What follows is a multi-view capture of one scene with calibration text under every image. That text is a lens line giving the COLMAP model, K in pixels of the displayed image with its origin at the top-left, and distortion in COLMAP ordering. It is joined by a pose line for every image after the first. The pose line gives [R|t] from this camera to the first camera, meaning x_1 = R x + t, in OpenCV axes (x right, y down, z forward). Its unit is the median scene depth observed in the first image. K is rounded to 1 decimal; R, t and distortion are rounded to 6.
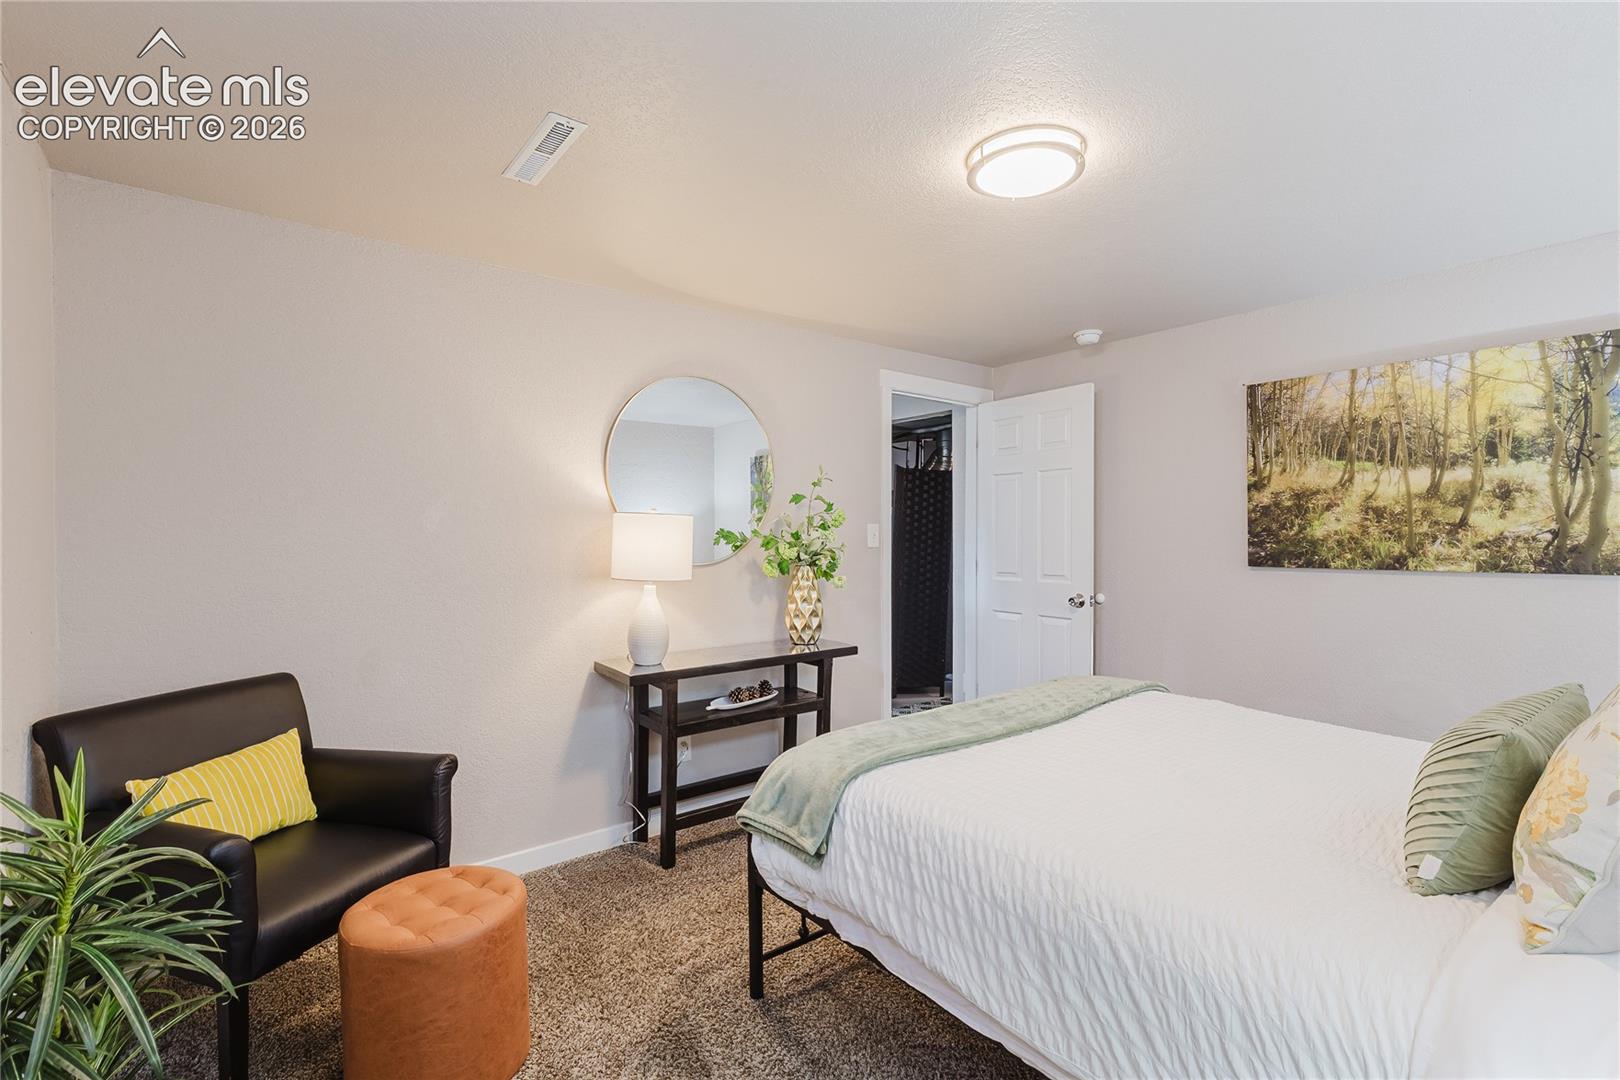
lens RADIAL K [[740.8, 0, 819.0], [0, 740.8, 532.6], [0, 0, 1]] dist [-0.000178, 0.001218]
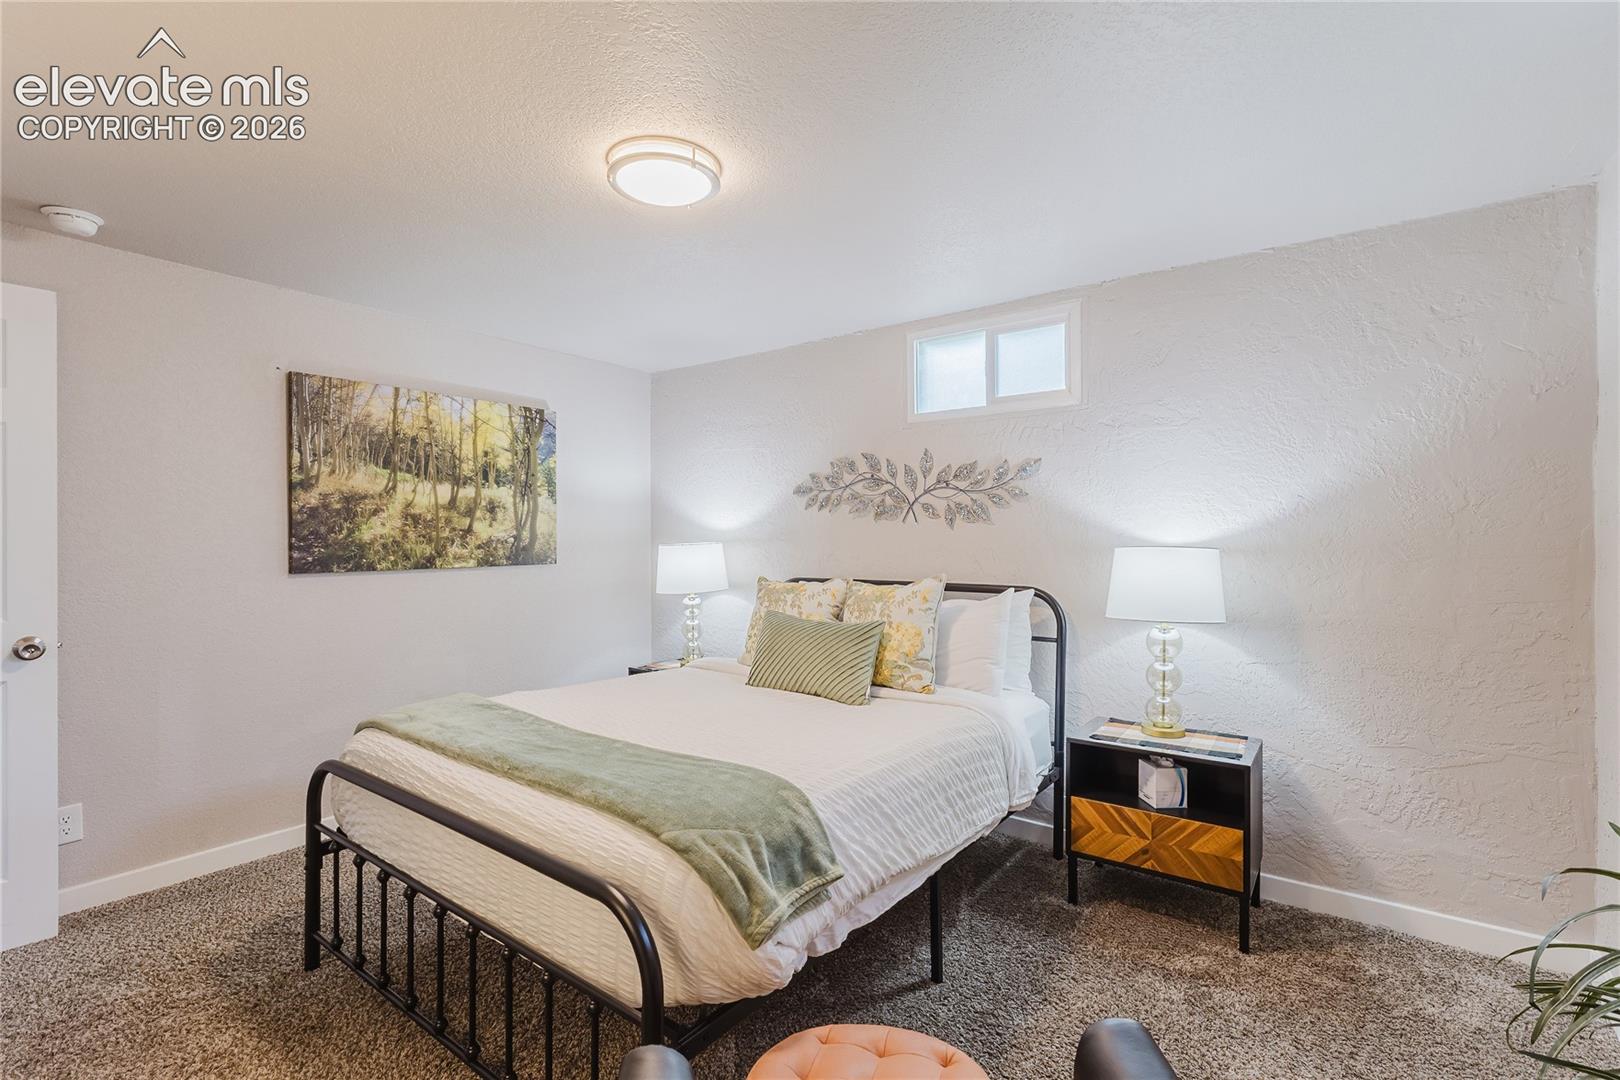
lens RADIAL K [[740.8, 0, 803.3], [0, 740.8, 537.9], [0, 0, 1]] dist [-0.000178, 0.001218]
pose [[-0.255348, 0.006800, 0.966825, -0.498461], [0.002436, 0.999977, -0.006389, 0.010584], [-0.966846, 0.000724, -0.255358, 0.714758]]
